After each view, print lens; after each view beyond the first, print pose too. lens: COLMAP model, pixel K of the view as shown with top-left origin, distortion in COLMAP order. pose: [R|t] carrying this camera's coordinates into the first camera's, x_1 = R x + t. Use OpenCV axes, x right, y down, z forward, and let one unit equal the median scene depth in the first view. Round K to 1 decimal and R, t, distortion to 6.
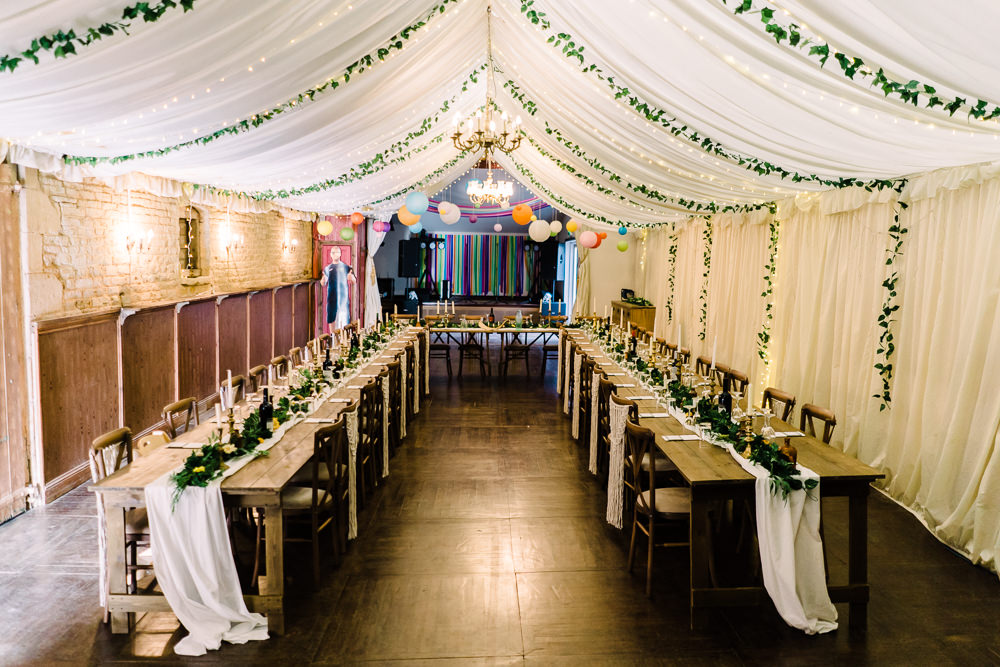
lens RADIAL K [[764.9, 0, 500.0], [0, 764.9, 333.5], [0, 0, 1]] dist [-0.006355, -0.000730]
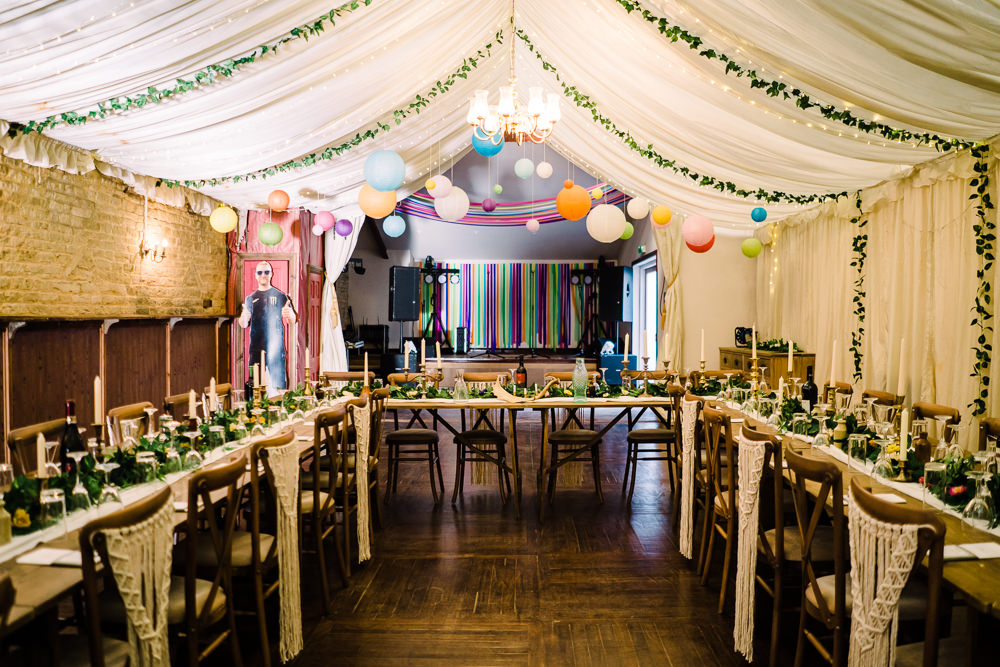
lens RADIAL K [[785.9, 0, 500.0], [0, 785.9, 333.5], [0, 0, 1]] dist [-0.160191, 0.036473]
pose [[0.998733, -0.015747, -0.047788, -0.000251], [0.011831, 0.996631, -0.081163, -0.005984], [0.048905, 0.080495, 0.995555, 0.400795]]
